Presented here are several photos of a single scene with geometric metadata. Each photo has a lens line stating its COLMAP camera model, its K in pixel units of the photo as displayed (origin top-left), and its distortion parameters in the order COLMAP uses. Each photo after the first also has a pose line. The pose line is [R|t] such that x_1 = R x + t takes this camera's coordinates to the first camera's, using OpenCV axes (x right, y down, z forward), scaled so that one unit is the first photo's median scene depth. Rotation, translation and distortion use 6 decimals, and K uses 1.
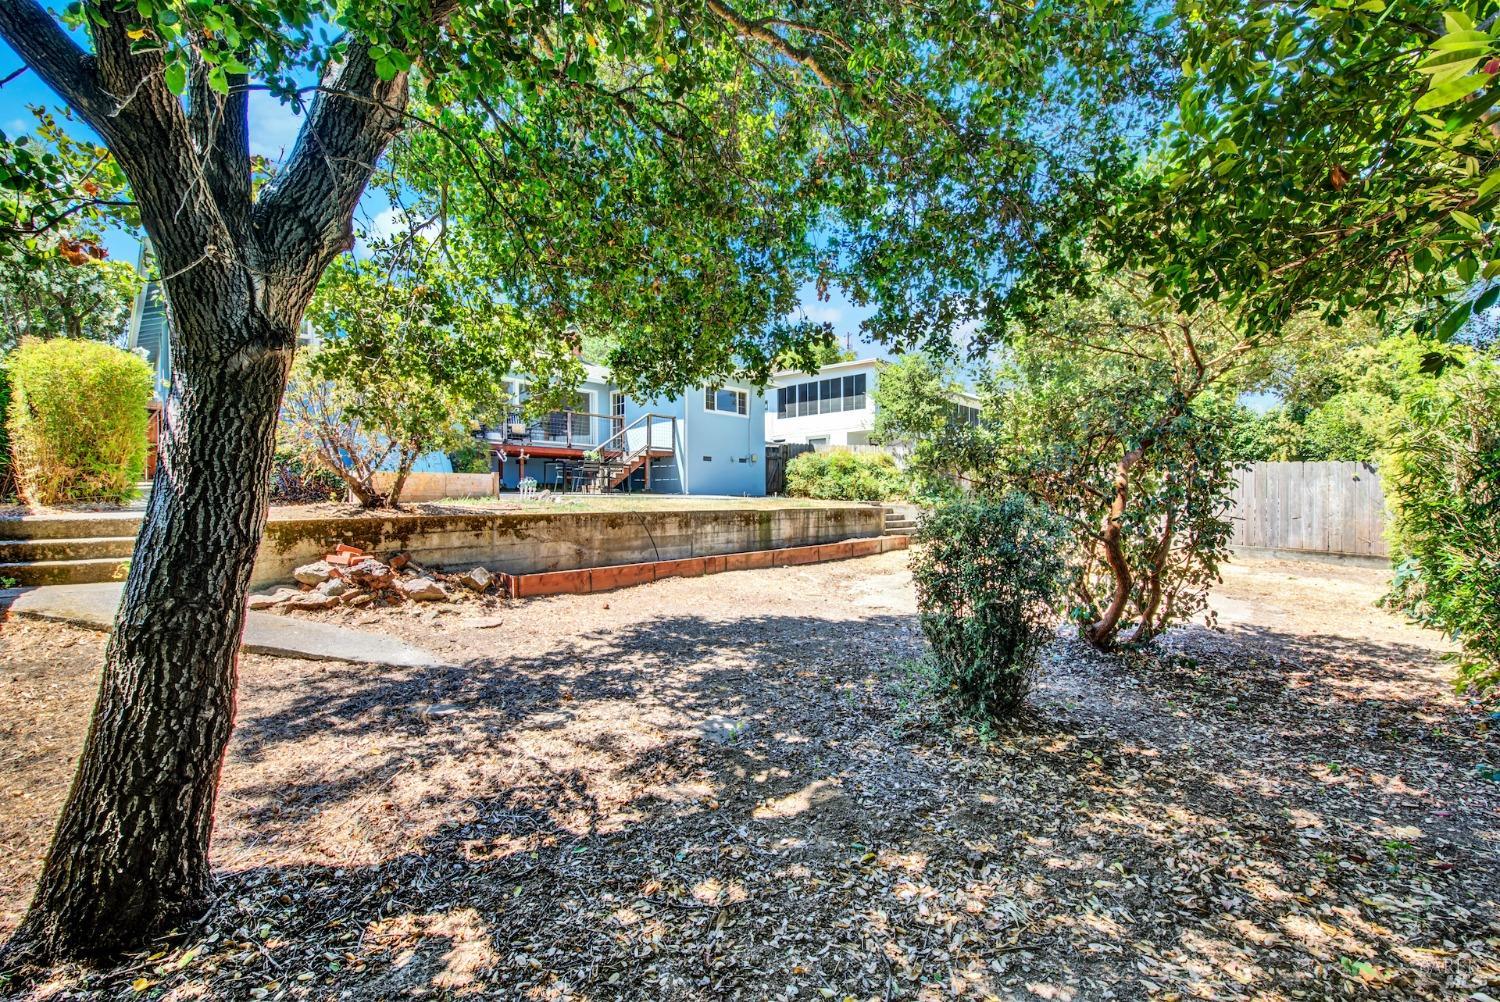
lens RADIAL K [[596.7, 0, 748.9], [0, 596.7, 505.6], [0, 0, 1]] dist [0.000269, -0.000422]
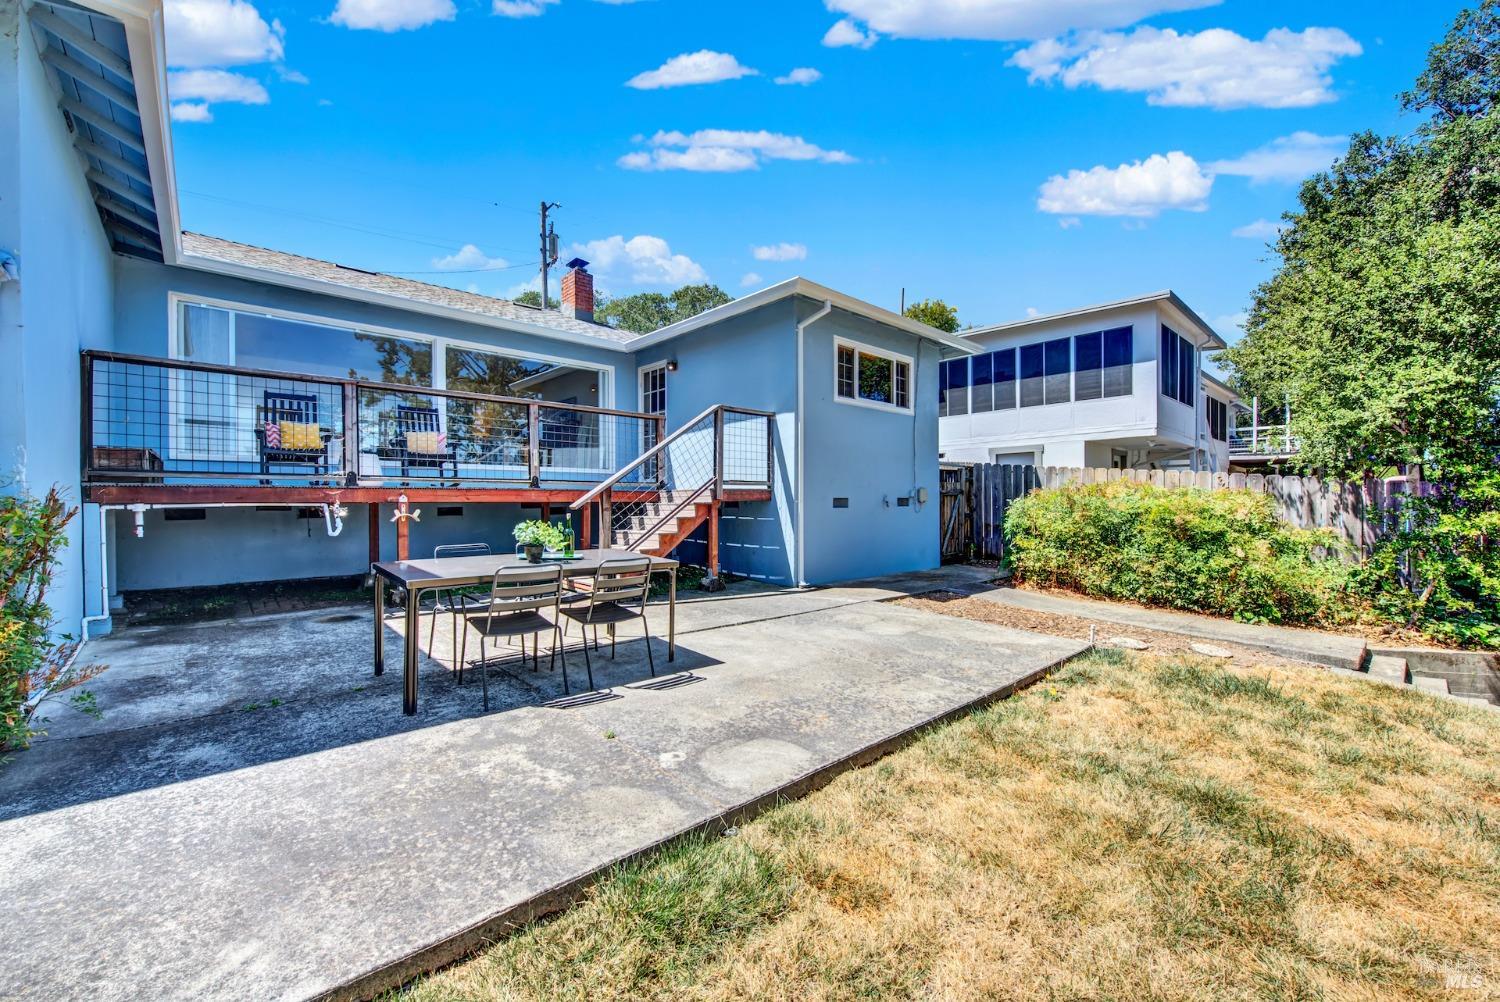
lens RADIAL K [[597.1, 0, 748.1], [0, 597.1, 504.7], [0, 0, 1]] dist [0.001284, -0.000305]
pose [[0.996780, 0.001463, -0.080171, -0.110497], [-0.002048, 0.999972, -0.007224, -0.077849], [0.080158, 0.007365, 0.996755, 0.565543]]
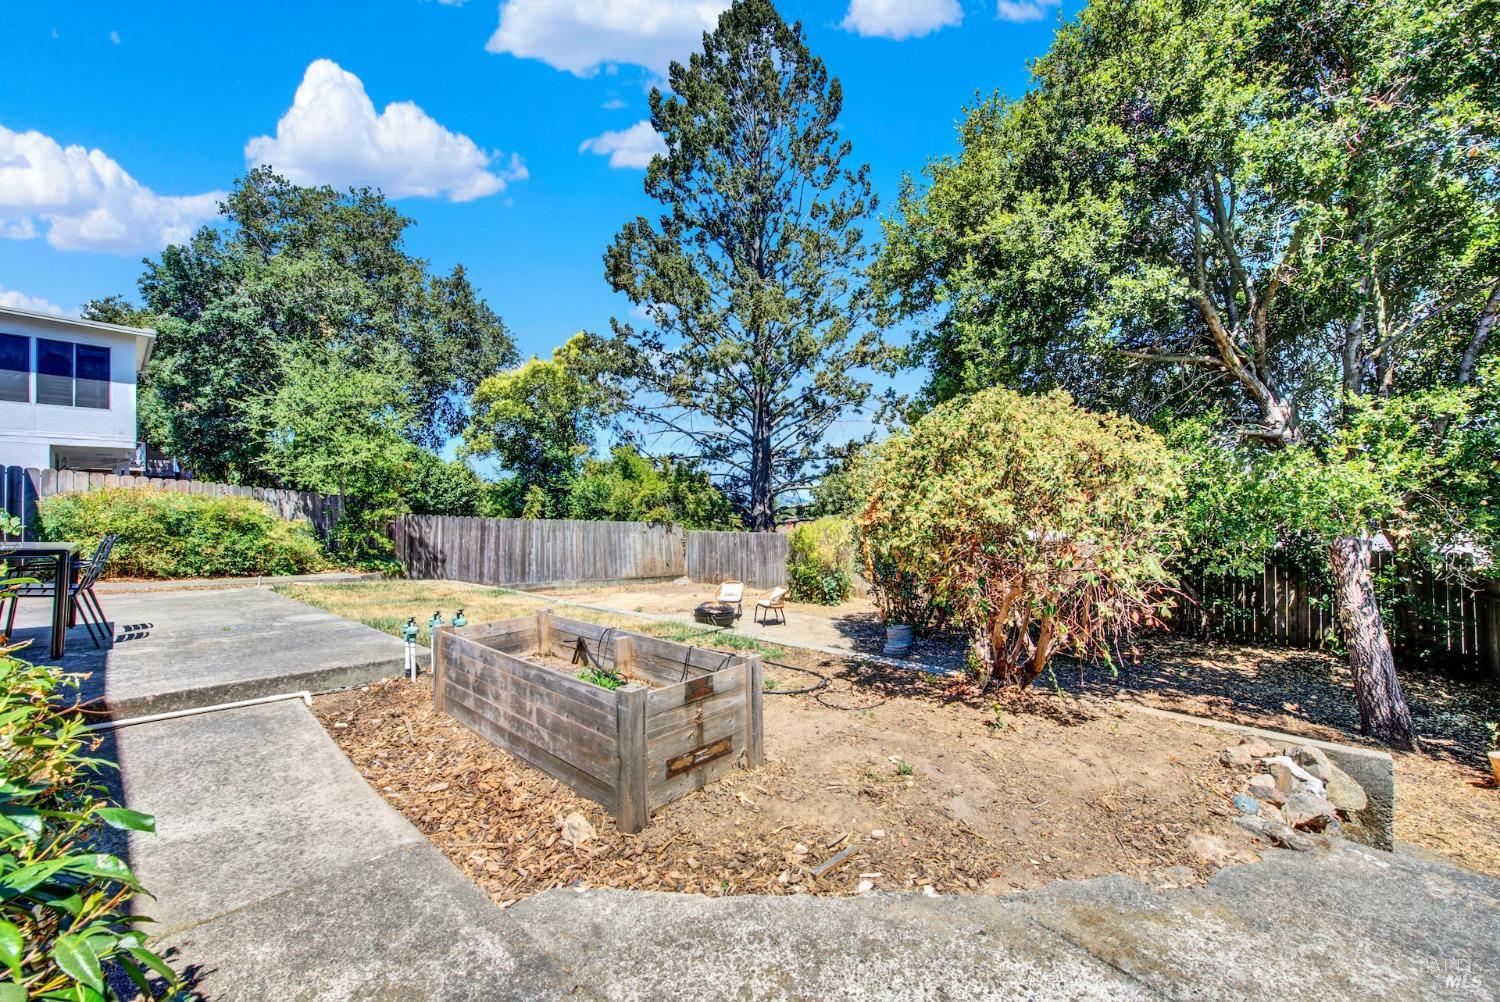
lens RADIAL K [[596.7, 0, 748.9], [0, 596.7, 505.6], [0, 0, 1]] dist [0.000269, -0.000422]
pose [[-0.005110, 0.013017, 0.999902, -0.457585], [0.017103, 0.999770, -0.012928, -0.064227], [-0.999841, 0.017035, -0.005331, 0.479454]]
